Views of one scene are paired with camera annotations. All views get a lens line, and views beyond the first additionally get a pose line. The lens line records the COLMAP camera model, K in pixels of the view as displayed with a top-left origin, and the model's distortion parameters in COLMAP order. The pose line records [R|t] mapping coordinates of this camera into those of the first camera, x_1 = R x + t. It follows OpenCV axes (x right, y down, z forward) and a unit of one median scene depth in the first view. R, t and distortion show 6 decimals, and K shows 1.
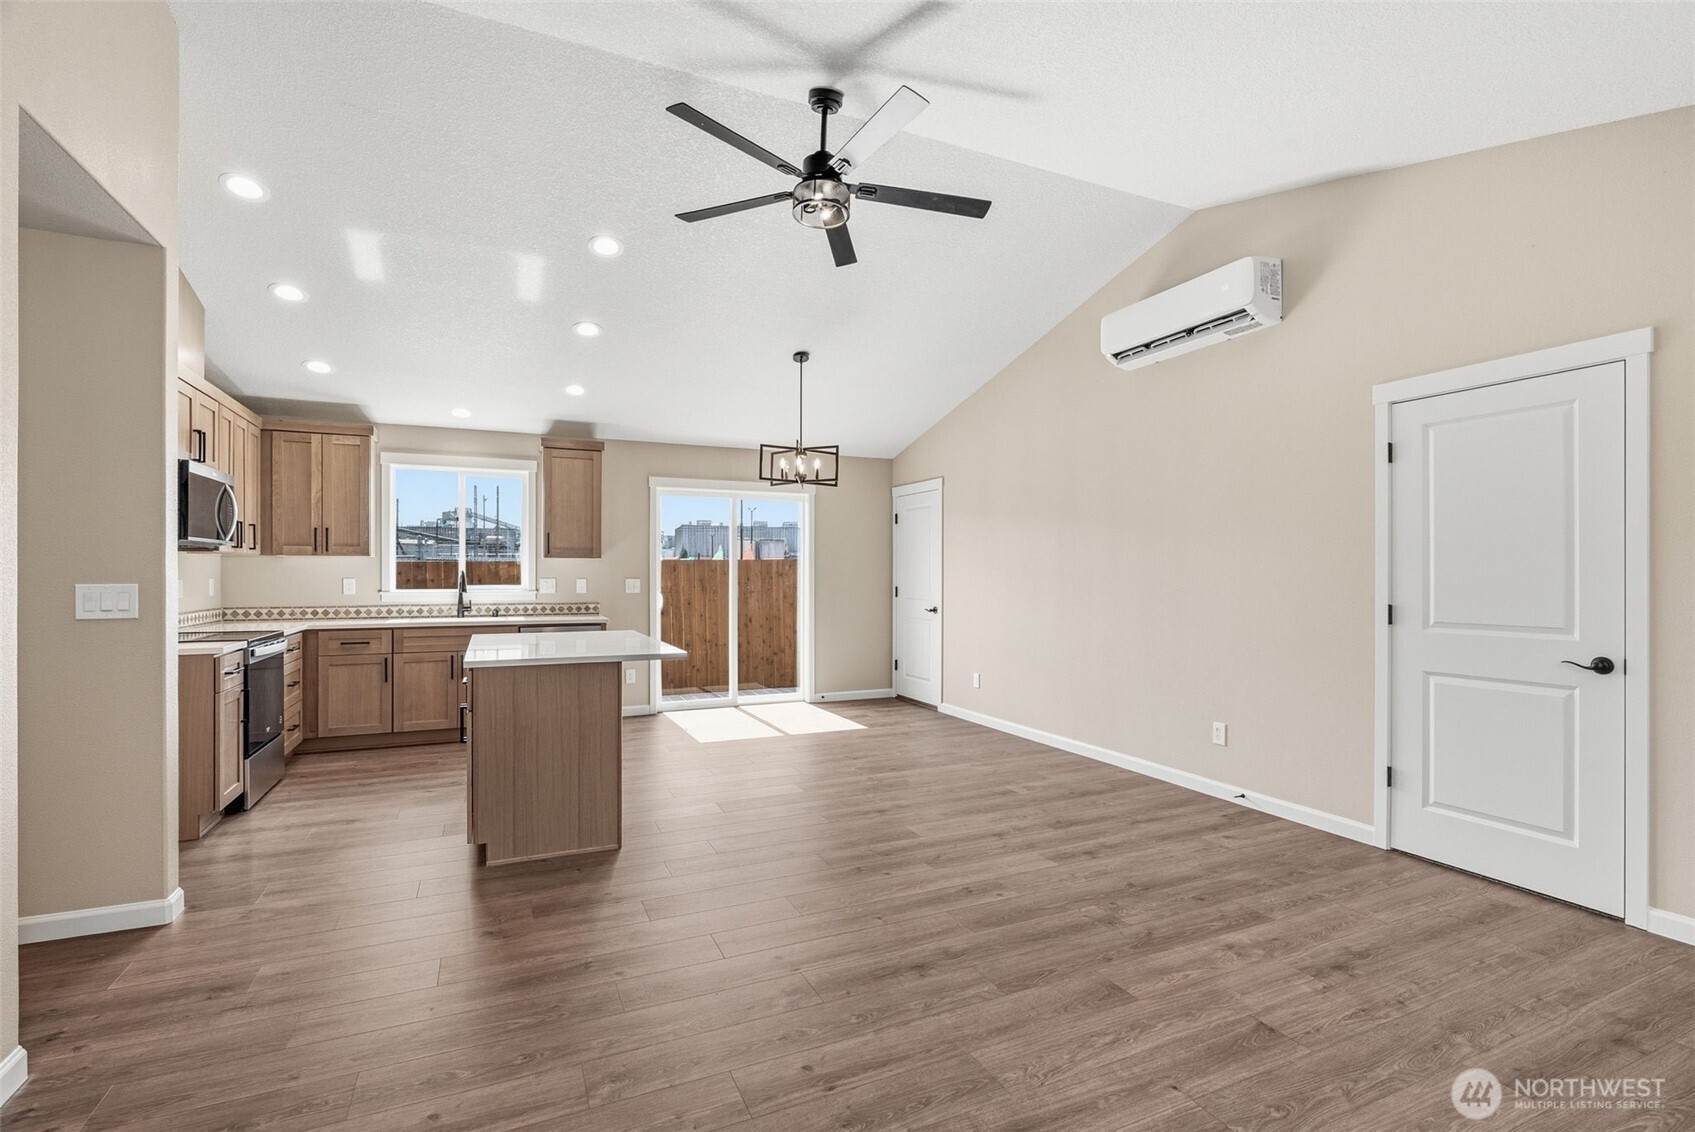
lens RADIAL K [[776.0, 0, 835.8], [0, 776.0, 574.3], [0, 0, 1]] dist [-0.008969, 0.003522]
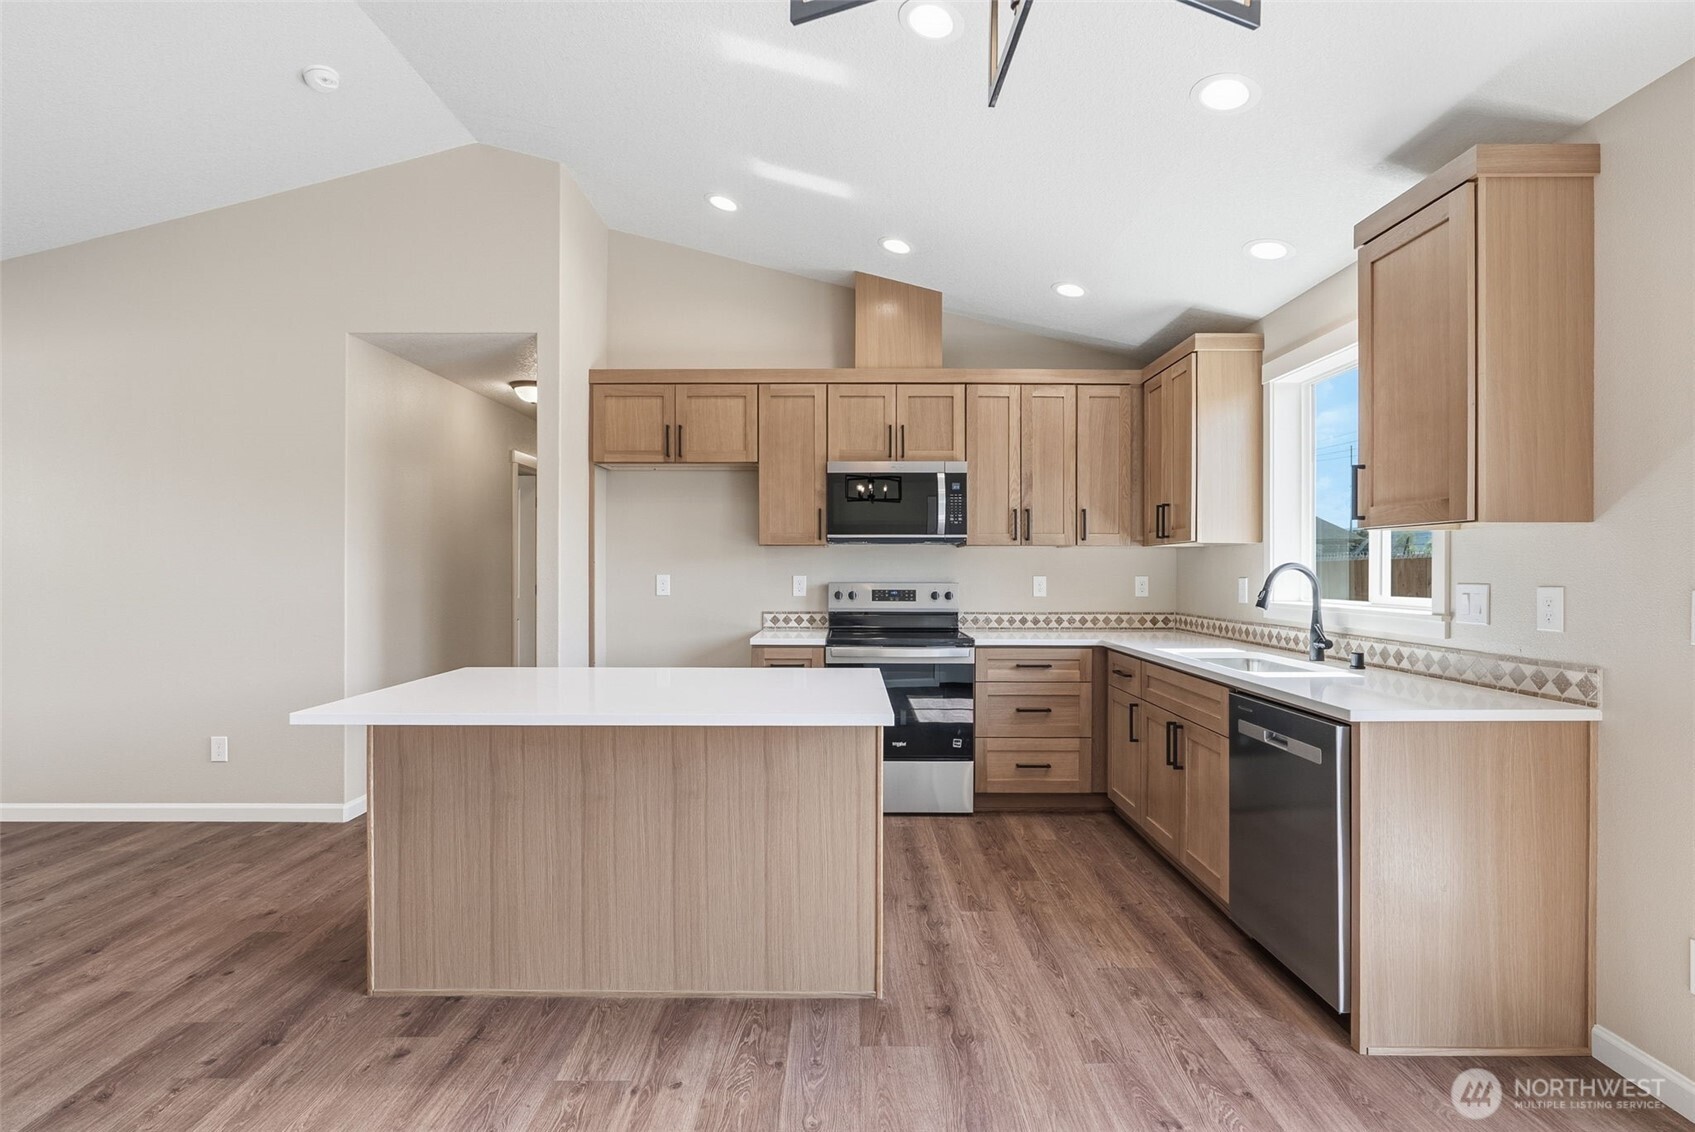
lens RADIAL K [[806.1, 0, 846.3], [0, 806.1, 563.0], [0, 0, 1]] dist [-0.004860, 0.002090]
pose [[-0.402416, -0.010890, -0.915392, 0.127769], [-0.005745, 0.999940, -0.009370, 0.000261], [0.915439, 0.001488, -0.402454, 1.185286]]
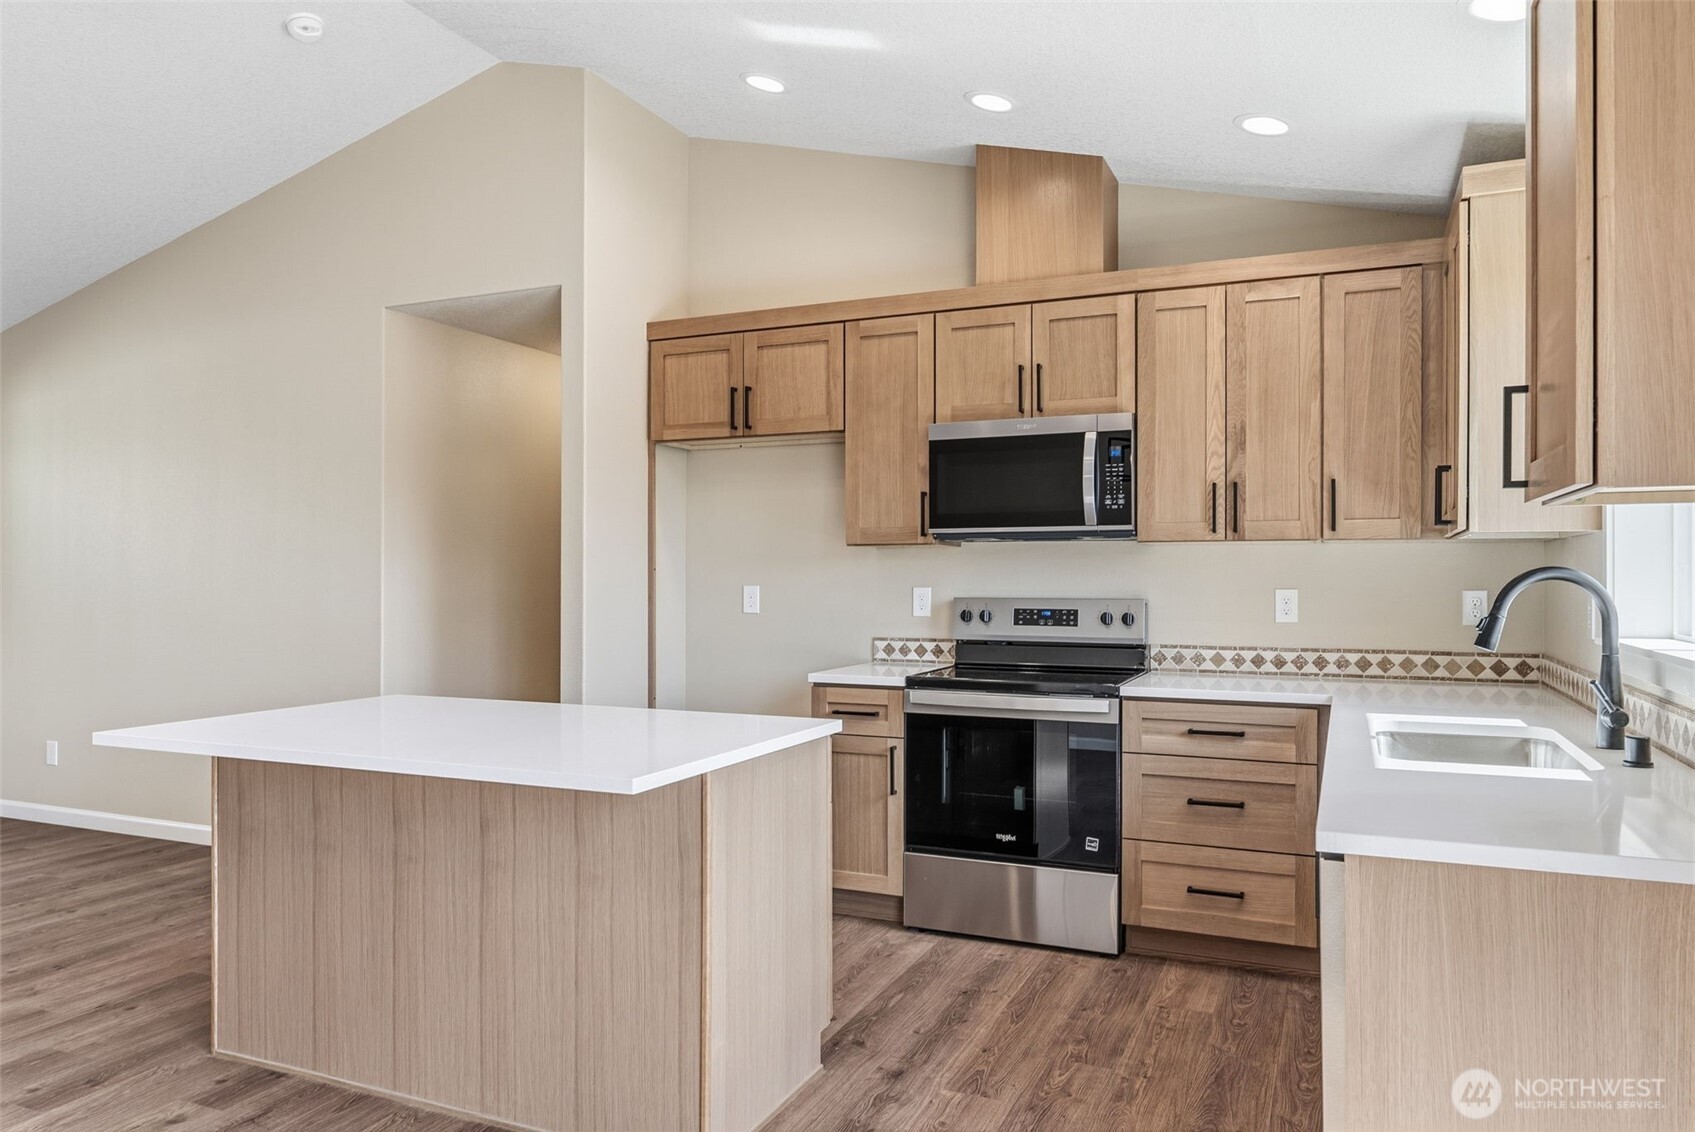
lens RADIAL K [[1144.1, 0, 840.8], [0, 1144.1, 565.6], [0, 0, 1]] dist [0.001469, 0.002792]
pose [[-0.739359, -0.010725, -0.673226, -0.033876], [-0.005650, 0.999937, -0.009725, -0.001979], [0.673287, -0.003387, -0.739373, 1.412752]]
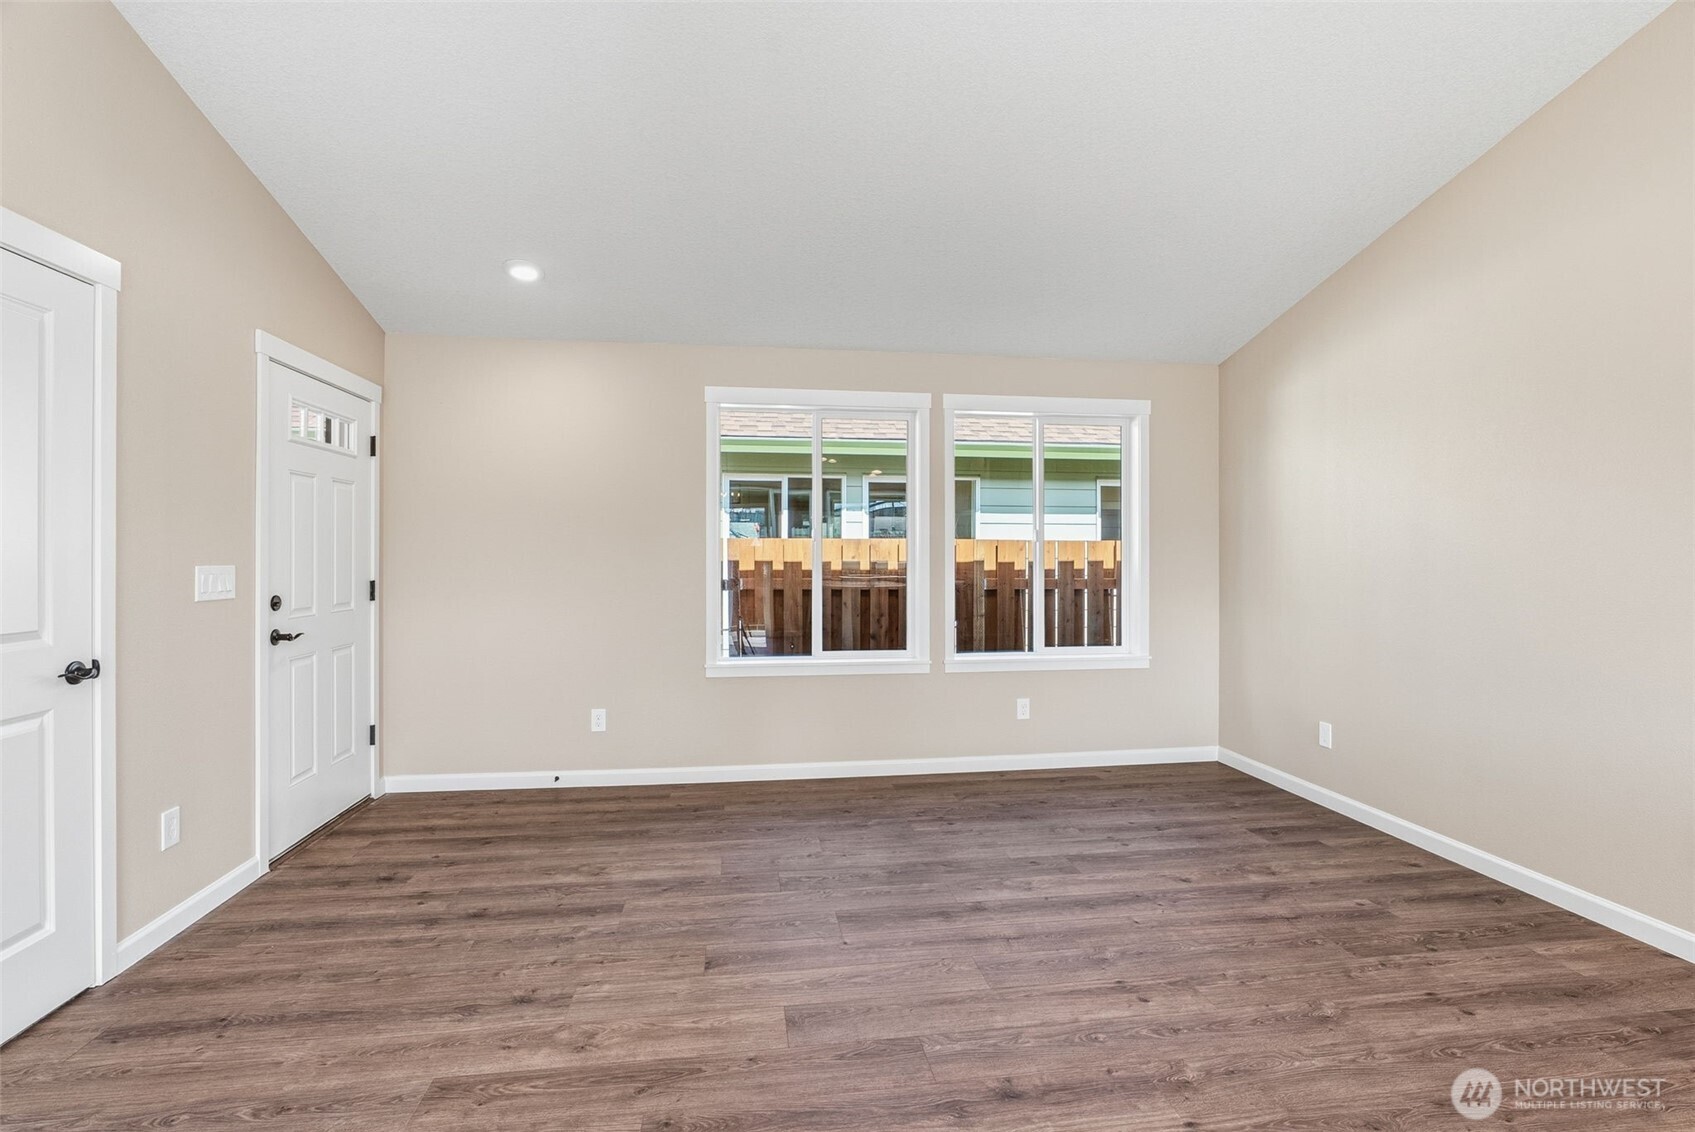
lens RADIAL K [[776.0, 0, 850.6], [0, 776.0, 562.7], [0, 0, 1]] dist [-0.008969, 0.003522]
pose [[-0.963230, -0.006673, 0.268597, 0.029964], [-0.004045, 0.999938, 0.010334, -0.000988], [-0.268649, 0.008868, -0.963197, 0.881240]]
